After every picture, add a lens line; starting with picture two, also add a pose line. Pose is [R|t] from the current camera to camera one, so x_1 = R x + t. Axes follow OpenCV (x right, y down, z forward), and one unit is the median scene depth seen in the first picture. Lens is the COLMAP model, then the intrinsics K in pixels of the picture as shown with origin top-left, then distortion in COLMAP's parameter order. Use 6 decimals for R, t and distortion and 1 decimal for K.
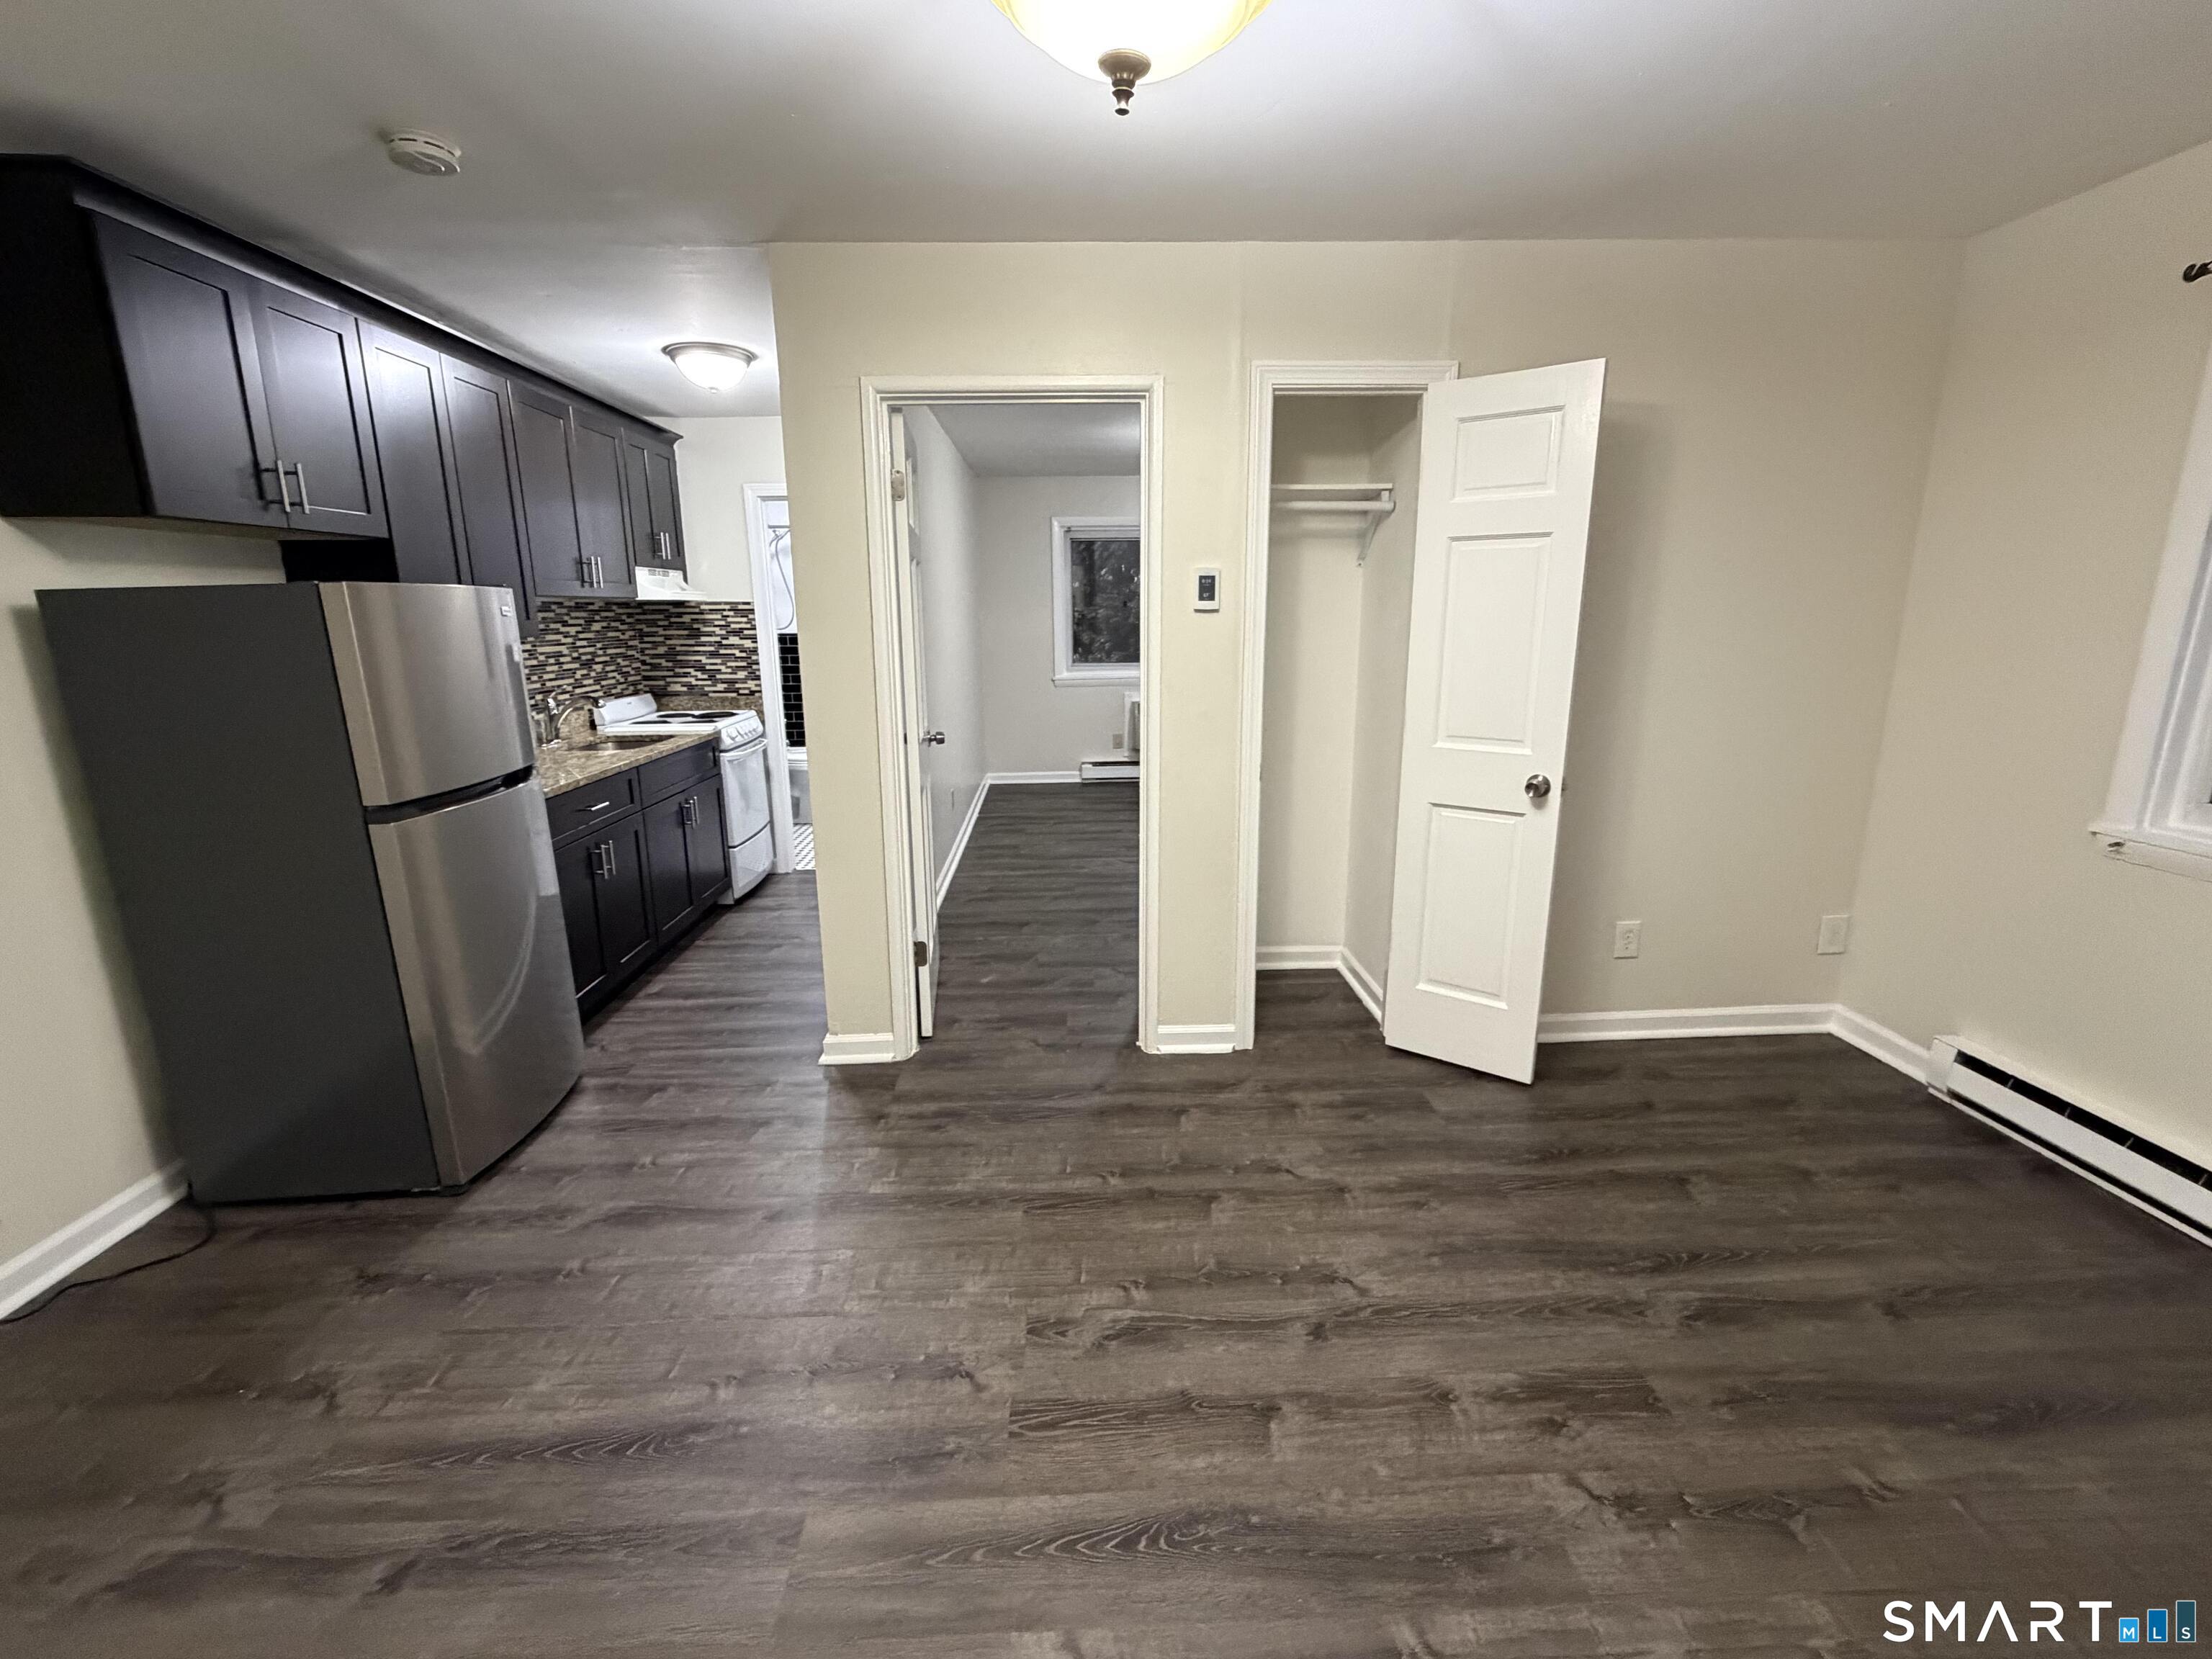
lens RADIAL K [[966.3, 0, 1106.0], [0, 966.3, 833.2], [0, 0, 1]] dist [0.001524, -0.000432]
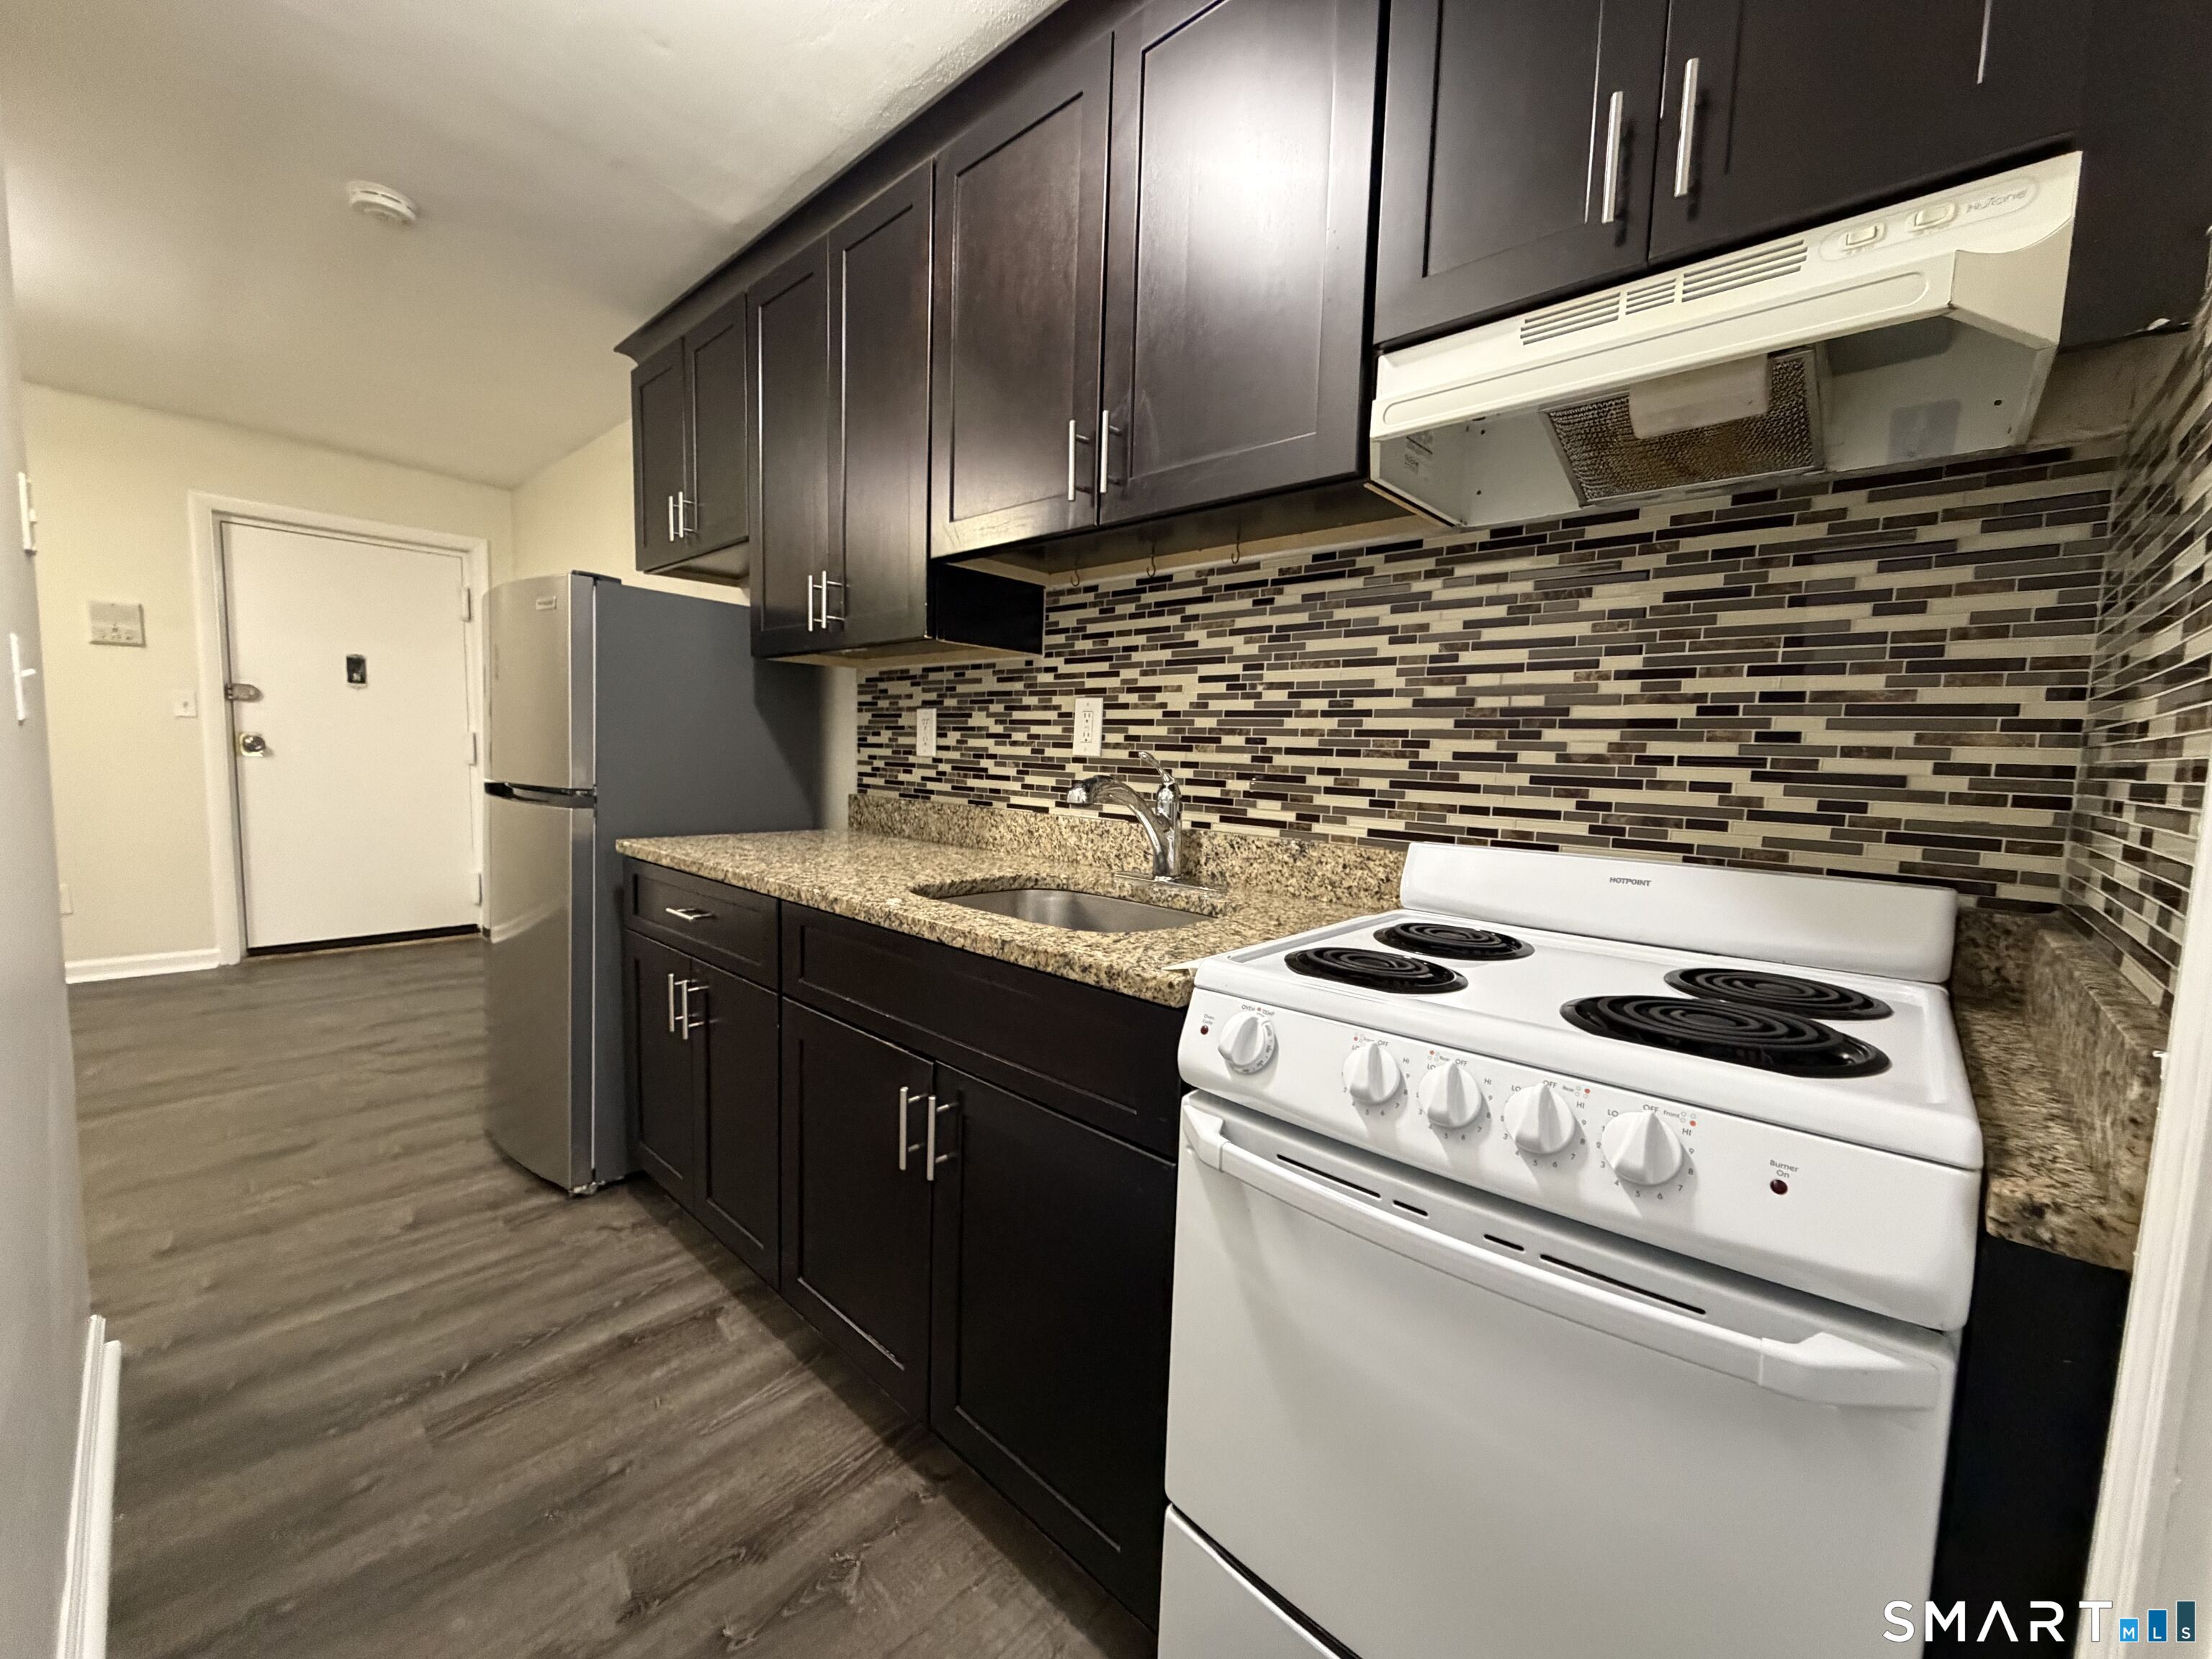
lens RADIAL K [[881.1, 0, 1099.7], [0, 881.1, 831.9], [0, 0, 1]] dist [-0.000697, -0.000366]
pose [[-0.709616, 0.047854, -0.702962, -0.394808], [-0.185497, 0.949806, 0.251910, -0.308889], [0.679733, 0.309157, -0.665121, 1.816295]]
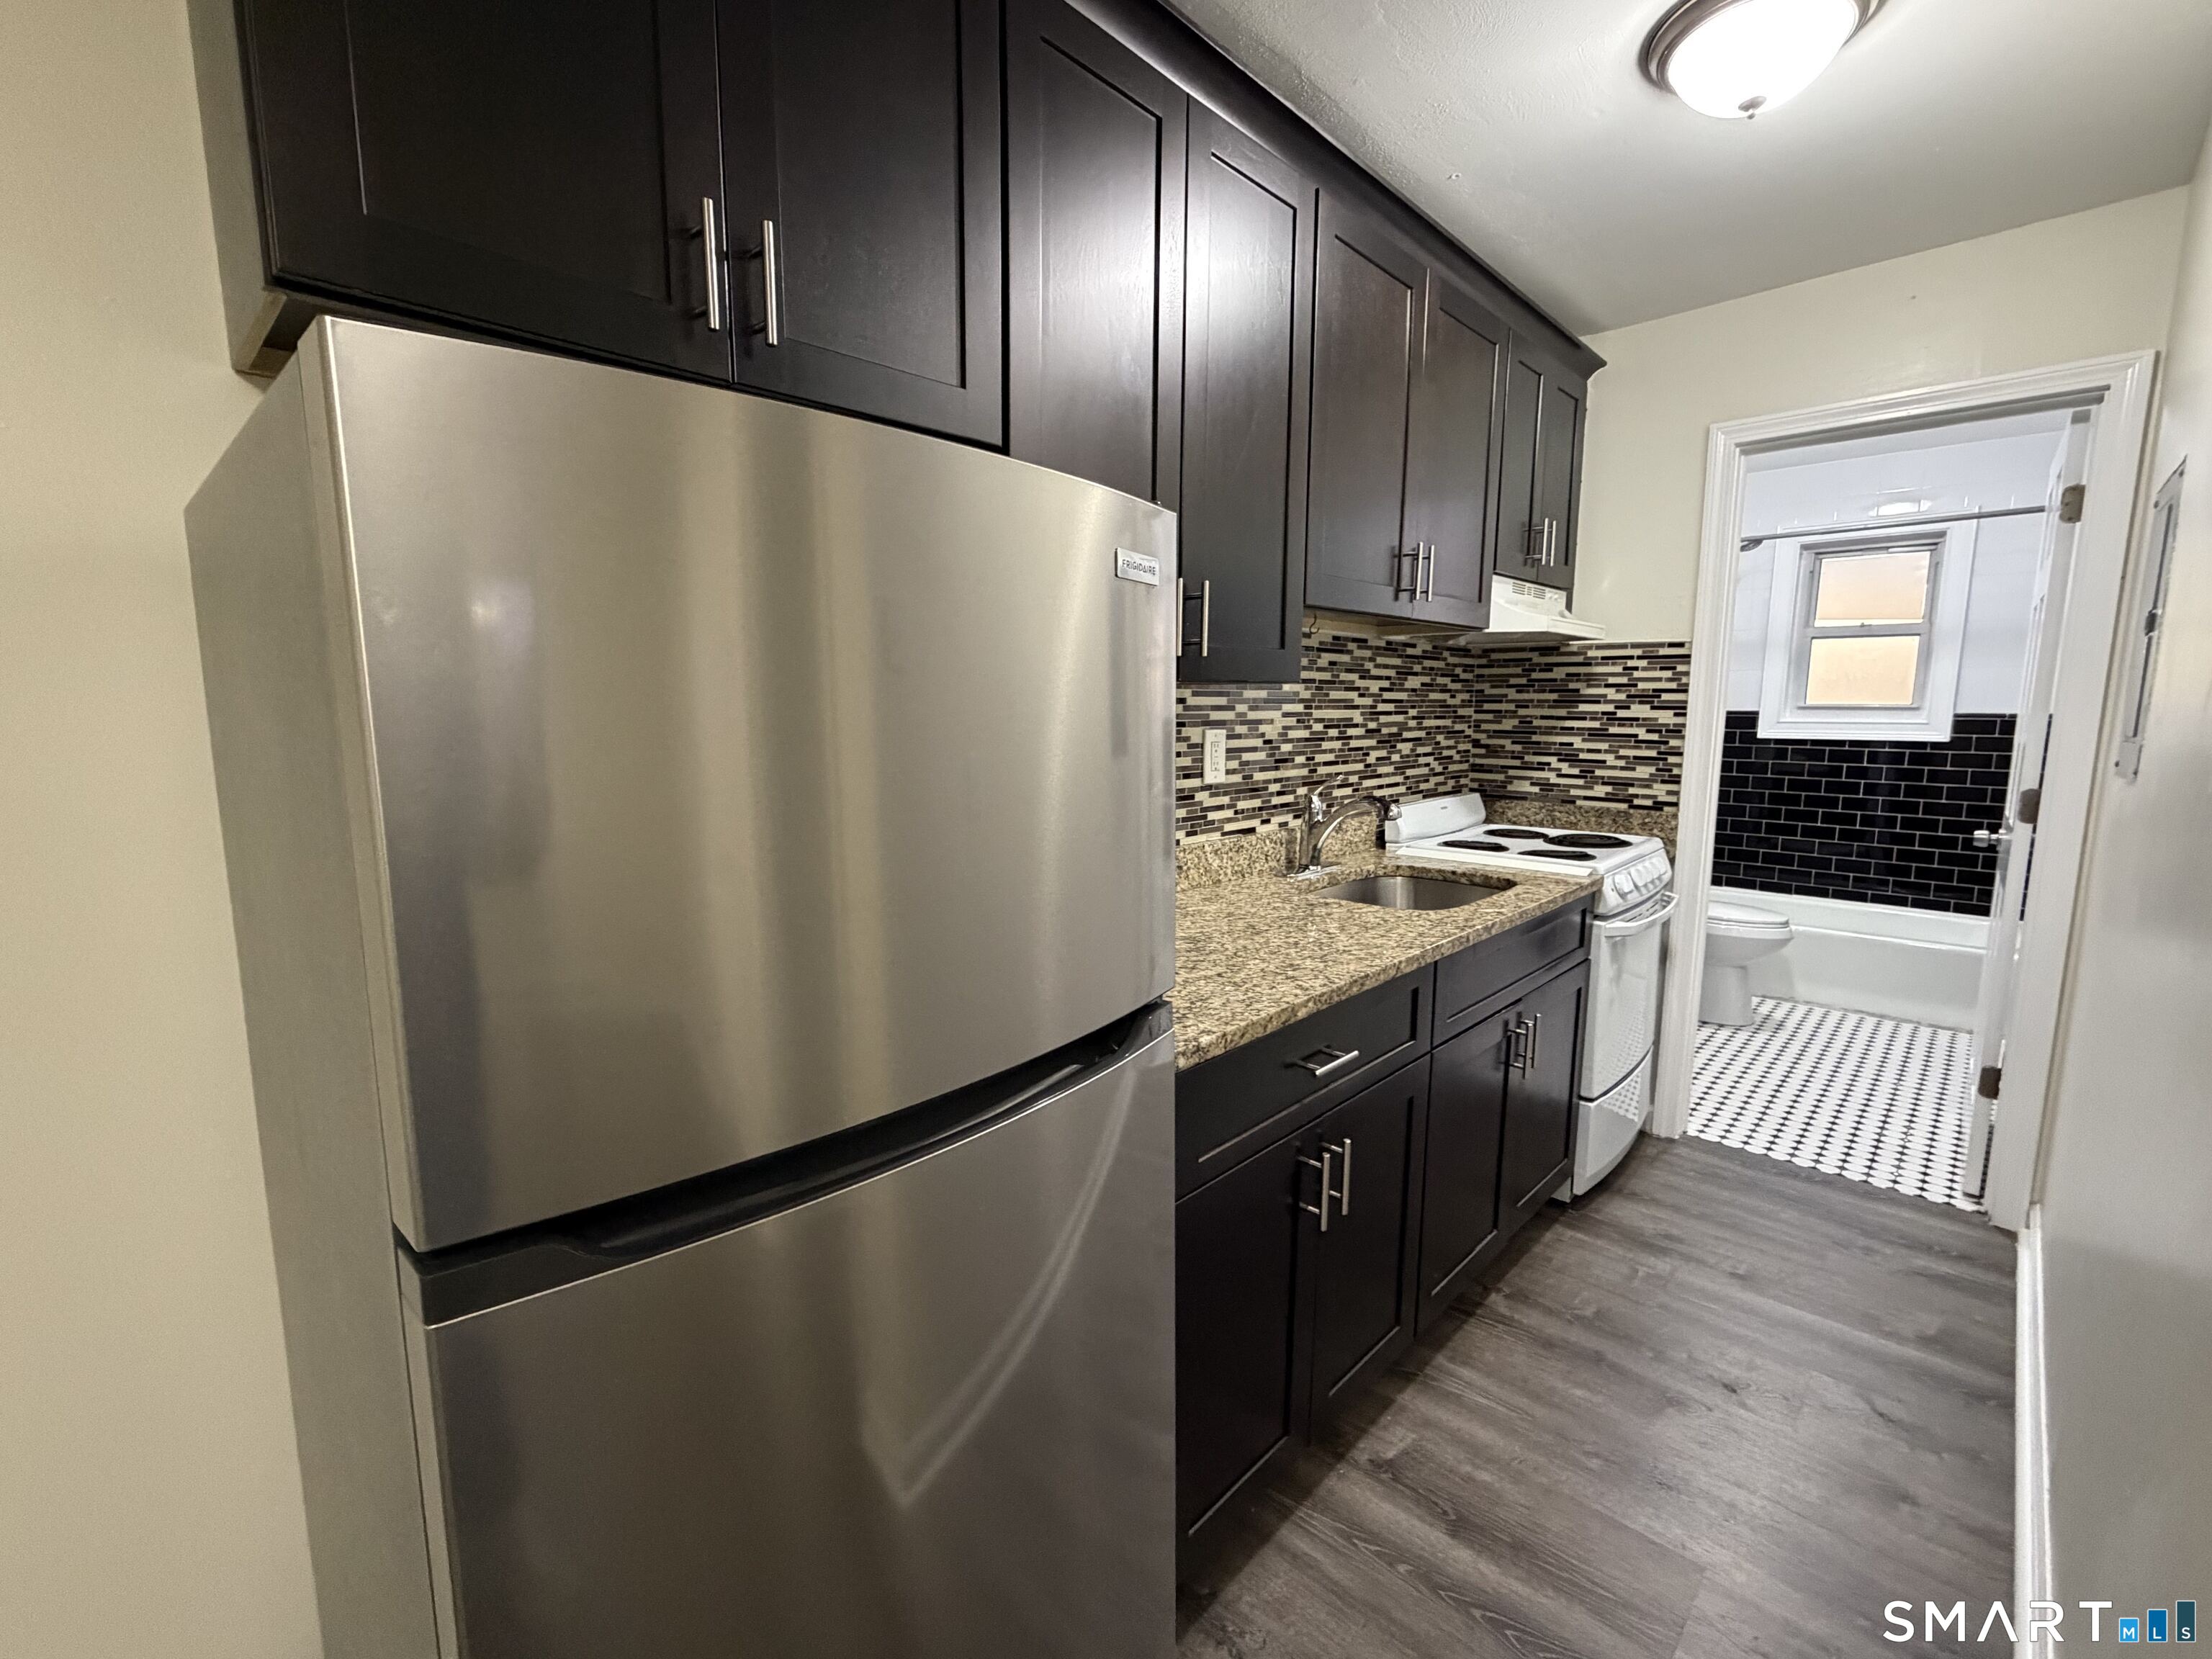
lens RADIAL K [[967.4, 0, 1102.1], [0, 967.4, 832.9], [0, 0, 1]] dist [0.003193, -0.000678]
pose [[0.696355, 0.108218, -0.709491, -0.360363], [-0.170210, 0.985265, -0.016777, -0.124183], [0.697221, 0.132445, 0.704514, 0.729909]]
